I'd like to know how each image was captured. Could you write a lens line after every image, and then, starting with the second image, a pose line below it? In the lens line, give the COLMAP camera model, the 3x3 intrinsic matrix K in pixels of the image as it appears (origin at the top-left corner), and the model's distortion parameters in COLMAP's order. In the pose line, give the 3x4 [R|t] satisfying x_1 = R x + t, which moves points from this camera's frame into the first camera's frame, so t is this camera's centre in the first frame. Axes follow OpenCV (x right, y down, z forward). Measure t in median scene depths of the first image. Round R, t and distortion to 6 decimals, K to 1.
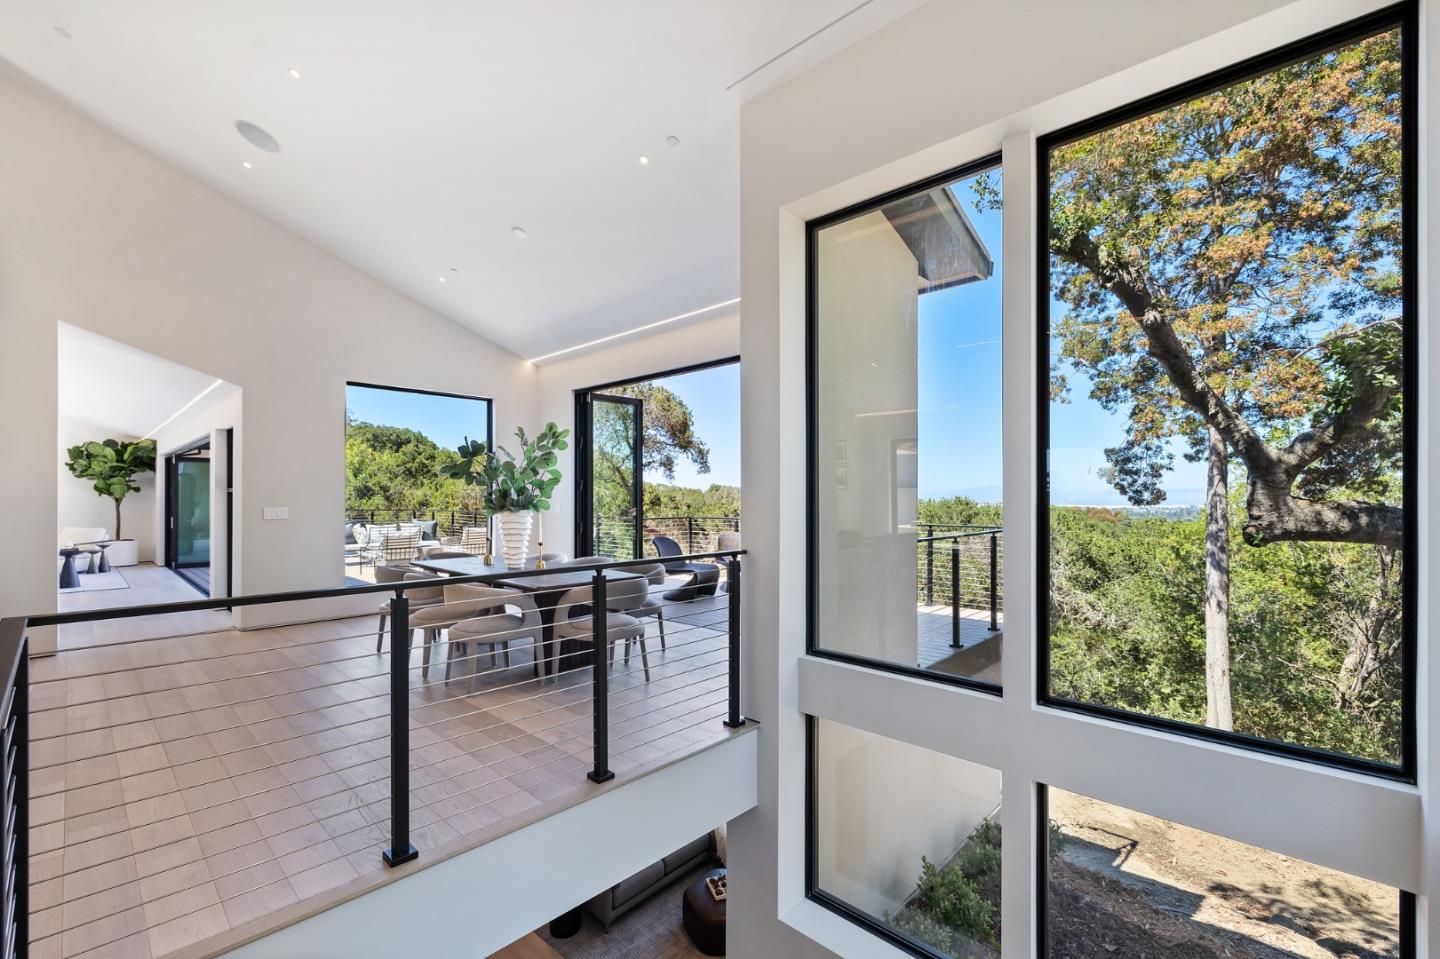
lens RADIAL K [[616.3, 0, 717.6], [0, 616.3, 505.7], [0, 0, 1]] dist [0.000341, 0.000039]
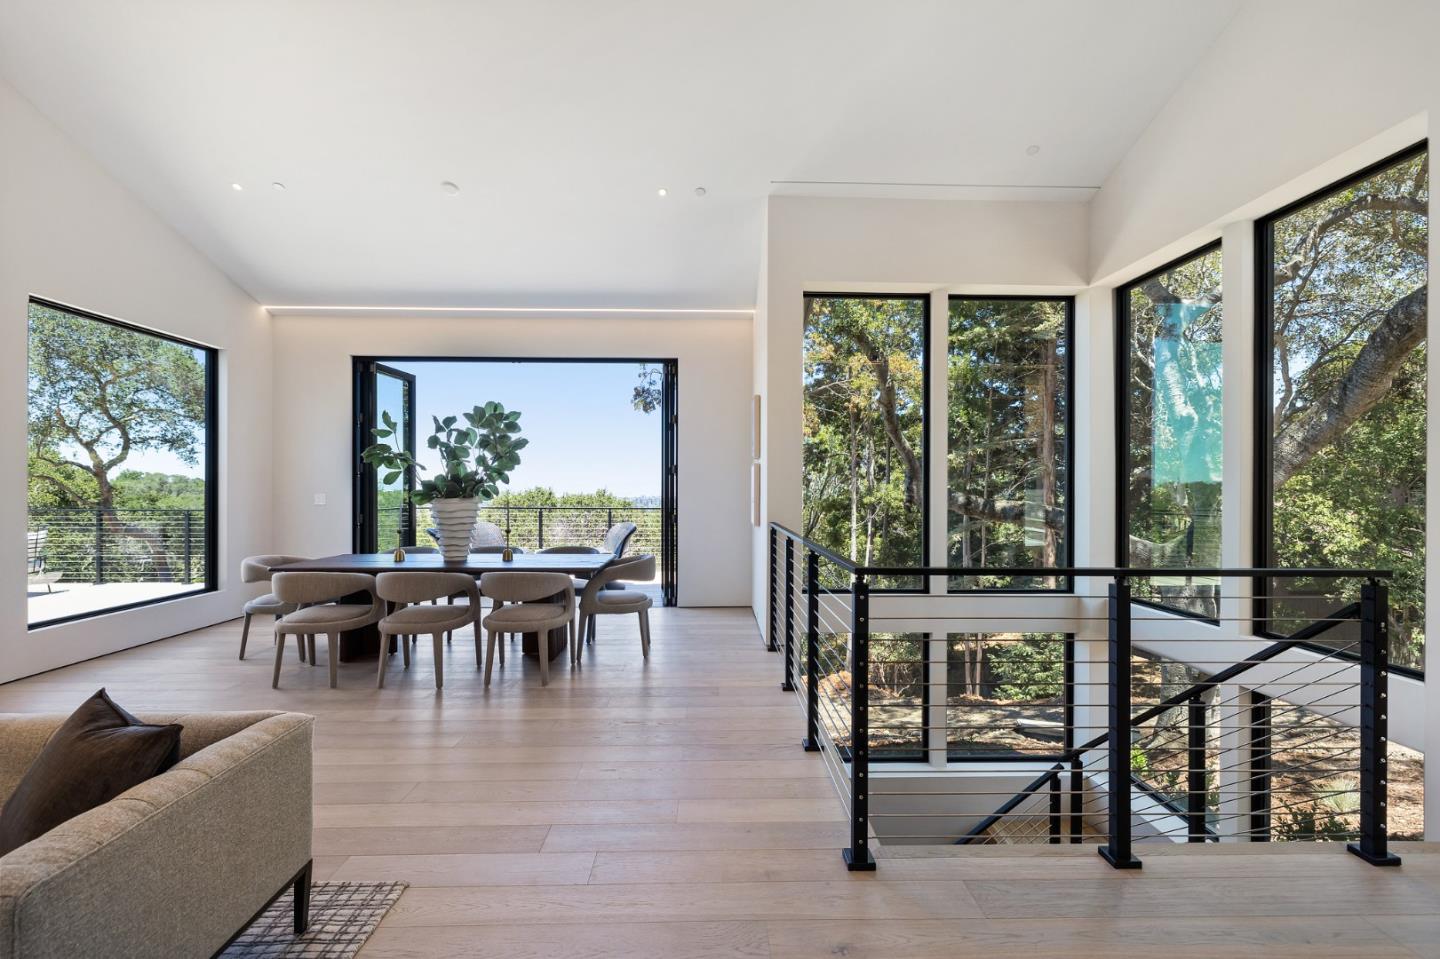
lens RADIAL K [[614.3, 0, 721.7], [0, 614.3, 485.8], [0, 0, 1]] dist [-0.000535, 0.000545]
pose [[0.710120, -0.000494, 0.704081, -0.281222], [0.011740, 0.999869, -0.011139, 0.002679], [-0.703983, 0.016176, 0.710033, 0.034088]]
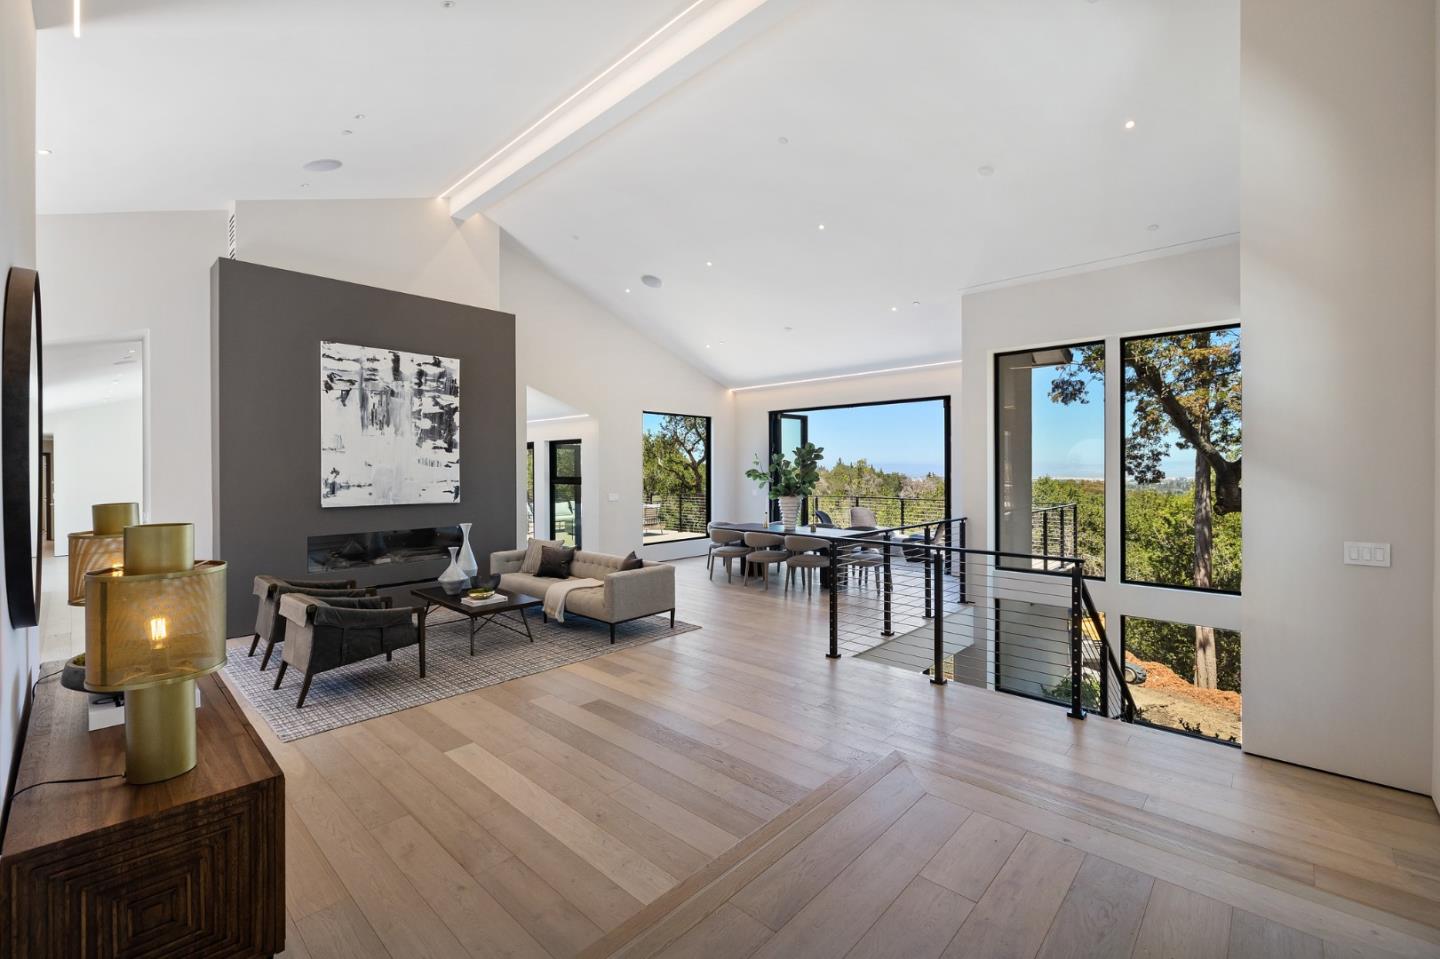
lens RADIAL K [[610.5, 0, 725.2], [0, 610.5, 469.2], [0, 0, 1]] dist [0.000834, 0.000138]
pose [[0.999895, -0.006179, 0.013072, -0.216053], [0.006389, 0.999851, -0.016062, -0.015656], [-0.012971, 0.016144, 0.999786, -0.275921]]
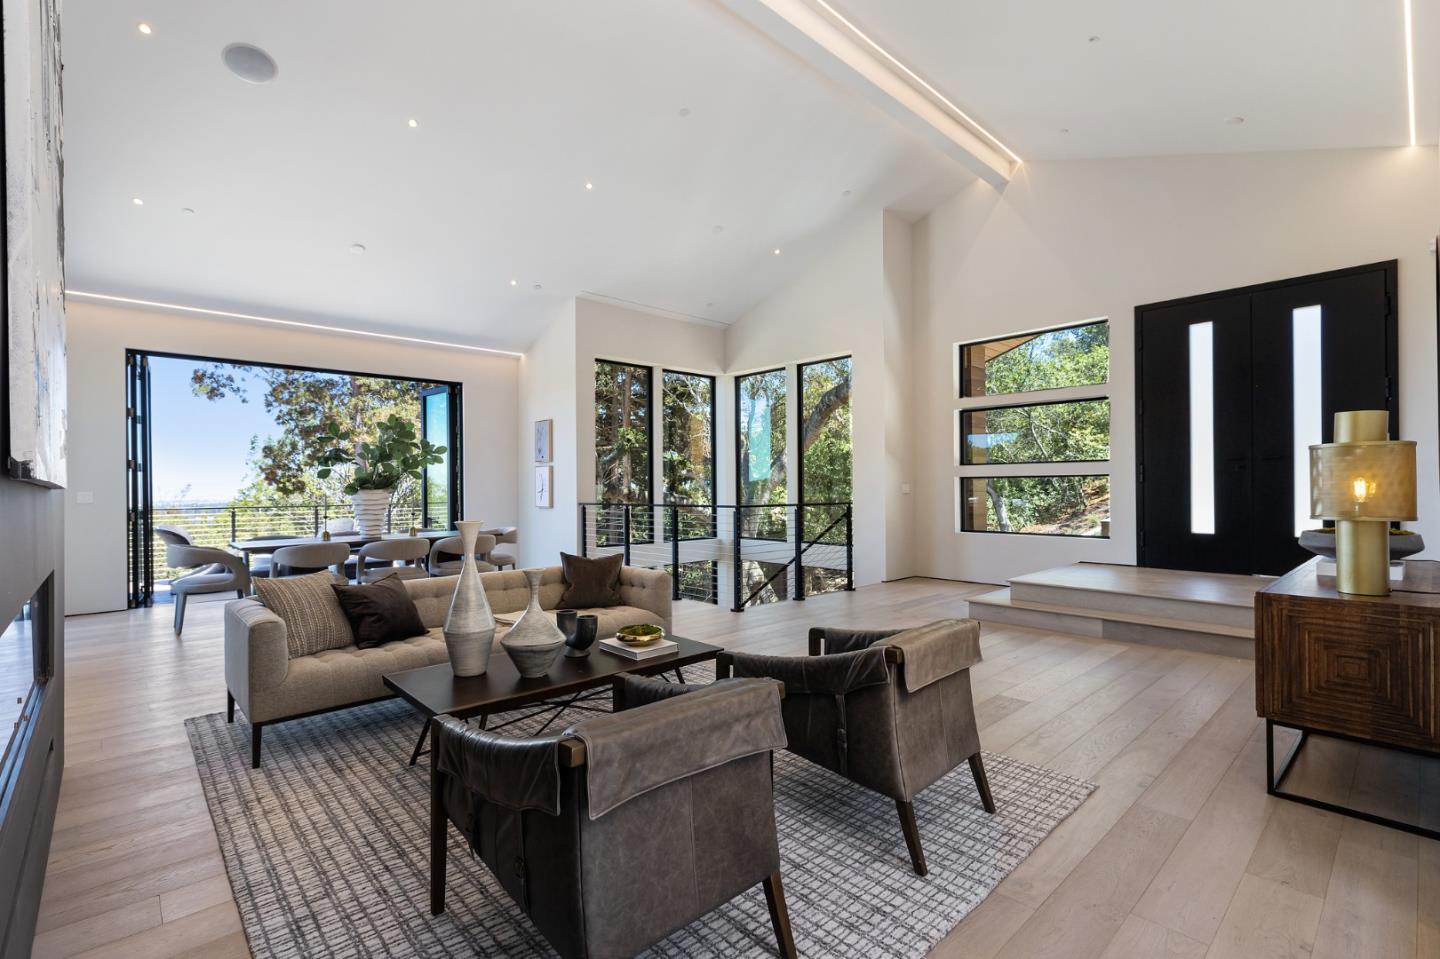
lens RADIAL K [[650.3, 0, 721.1], [0, 650.3, 486.4], [0, 0, 1]] dist [-0.000773, -0.000356]
pose [[0.064385, -0.002444, 0.997922, -0.624591], [0.026382, 0.999652, 0.000746, 0.008111], [-0.997576, 0.026279, 0.064427, 0.104282]]
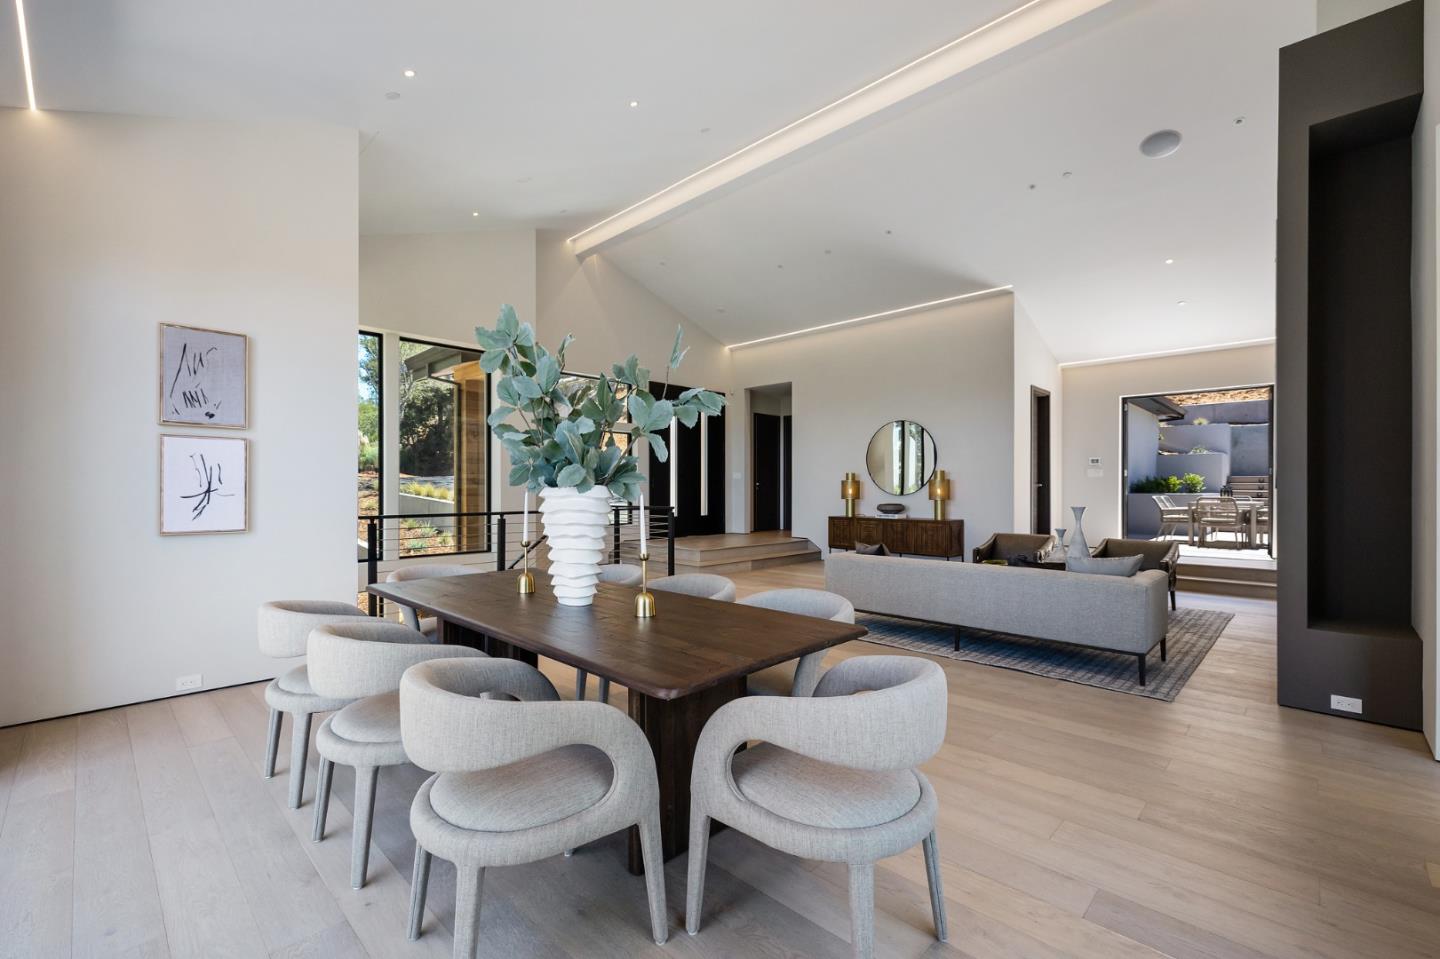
lens RADIAL K [[622.5, 0, 720.0], [0, 622.5, 479.5], [0, 0, 1]] dist [0.001013, 0.000832]
pose [[-0.999833, -0.004367, 0.017731, -0.184325], [-0.004378, 0.999990, -0.000584, 0.000757], [-0.017729, -0.000661, -0.999843, 0.615951]]
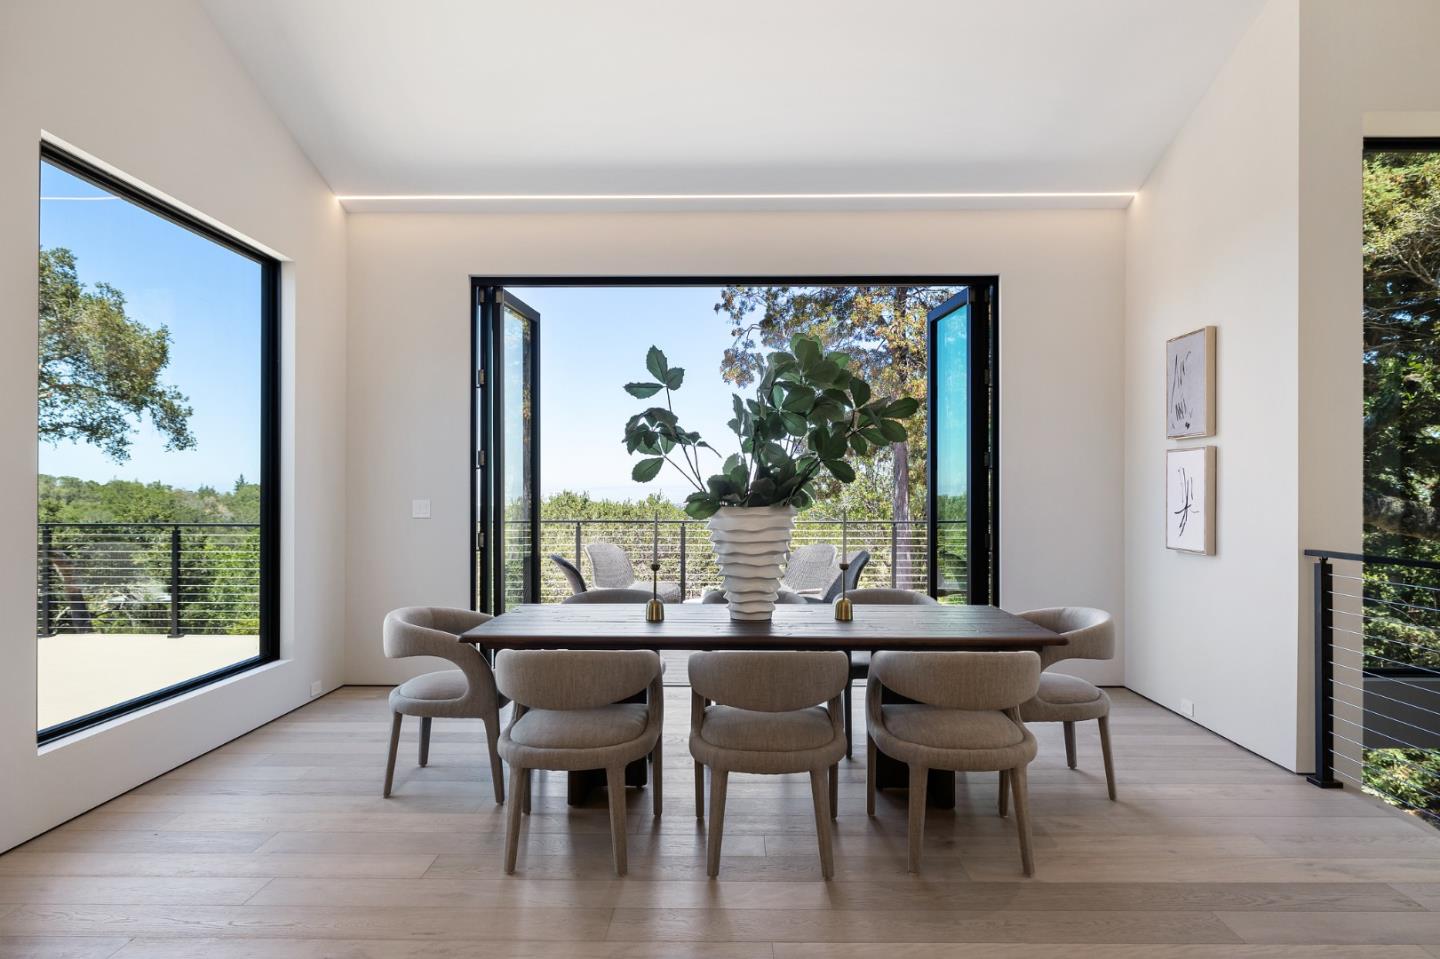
lens RADIAL K [[815.3, 0, 722.7], [0, 815.3, 486.9], [0, 0, 1]] dist [-0.000148, -0.000837]
pose [[0.739635, 0.002311, 0.673004, -0.324931], [0.011723, 0.999798, -0.016317, 0.001713], [-0.672906, 0.019959, 0.739459, 0.215013]]
